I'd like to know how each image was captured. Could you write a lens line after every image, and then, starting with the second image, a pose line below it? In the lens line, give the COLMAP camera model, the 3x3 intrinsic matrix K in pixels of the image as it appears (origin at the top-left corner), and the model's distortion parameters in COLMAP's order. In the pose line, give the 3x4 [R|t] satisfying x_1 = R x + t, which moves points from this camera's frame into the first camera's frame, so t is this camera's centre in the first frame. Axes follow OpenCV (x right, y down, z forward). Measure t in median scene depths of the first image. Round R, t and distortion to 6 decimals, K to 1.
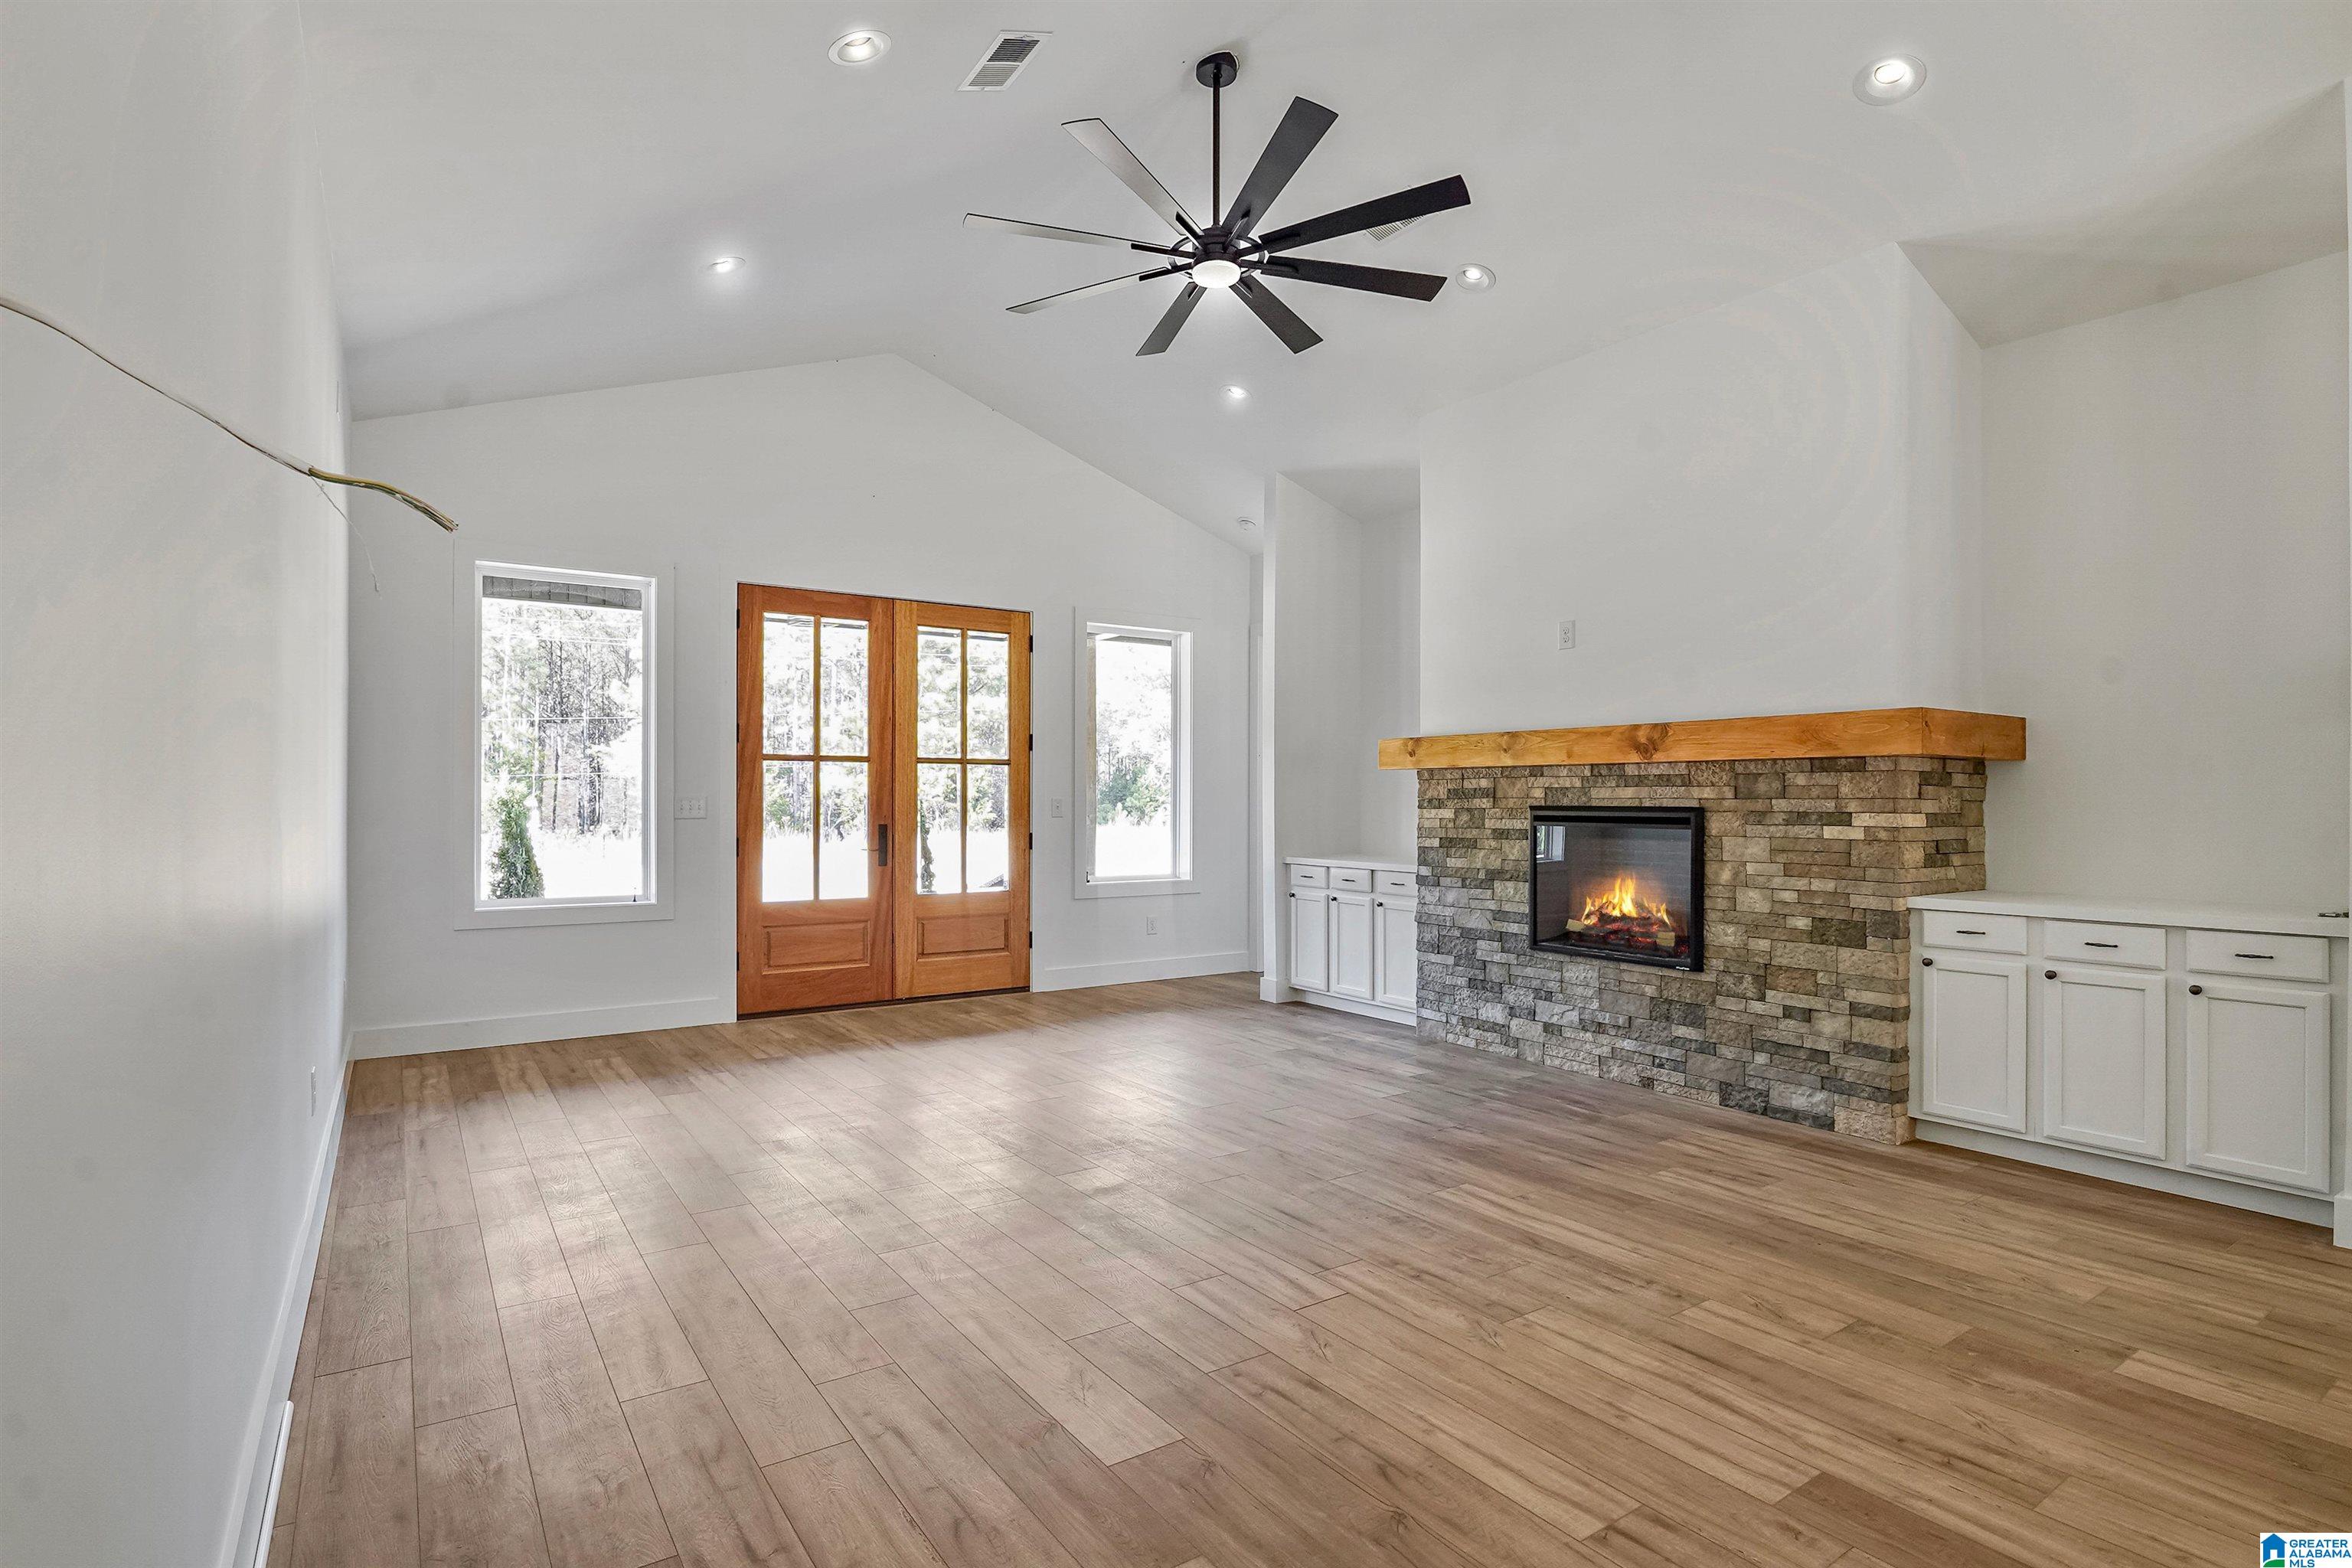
lens RADIAL K [[1153.1, 0, 1159.8], [0, 1153.1, 792.5], [0, 0, 1]] dist [-0.018990, -0.005197]
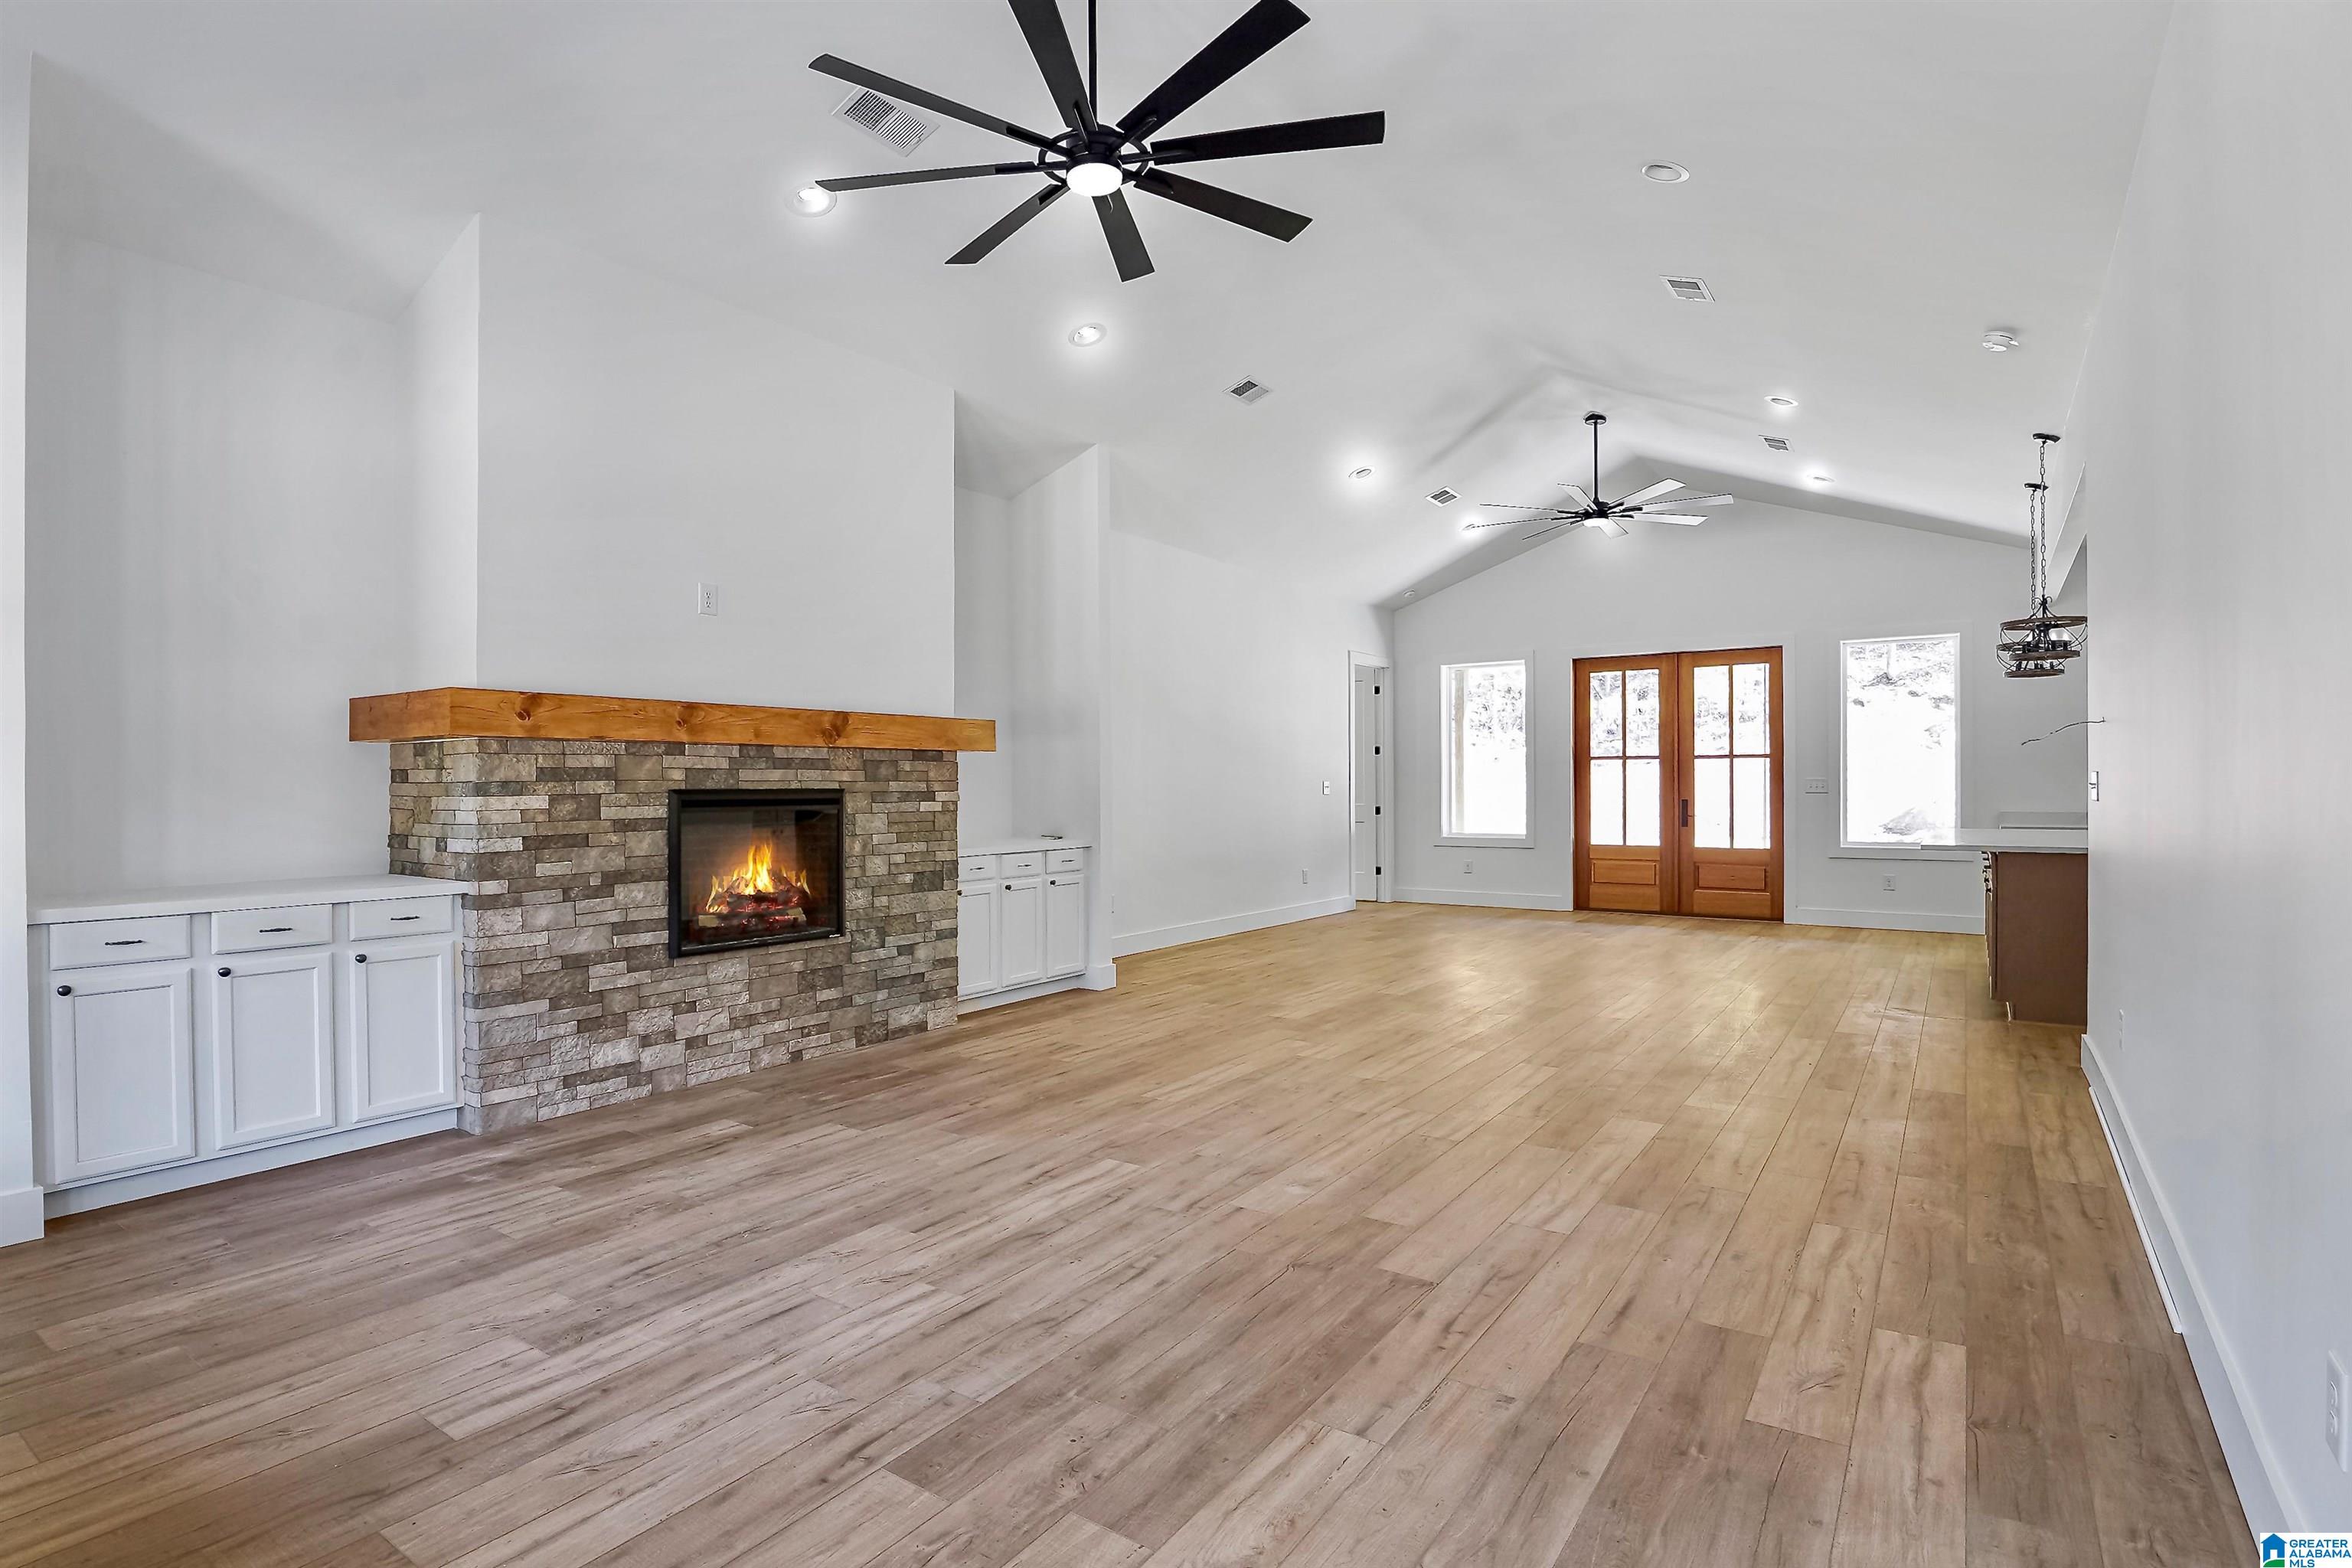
lens RADIAL K [[1153.1, 0, 1165.4], [0, 1153.1, 789.6], [0, 0, 1]] dist [-0.018990, -0.005197]
pose [[-0.365954, -0.004665, 0.930621, -0.651935], [-0.003137, 0.999988, 0.003779, 0.008101], [-0.930627, -0.001537, -0.365965, 1.056881]]
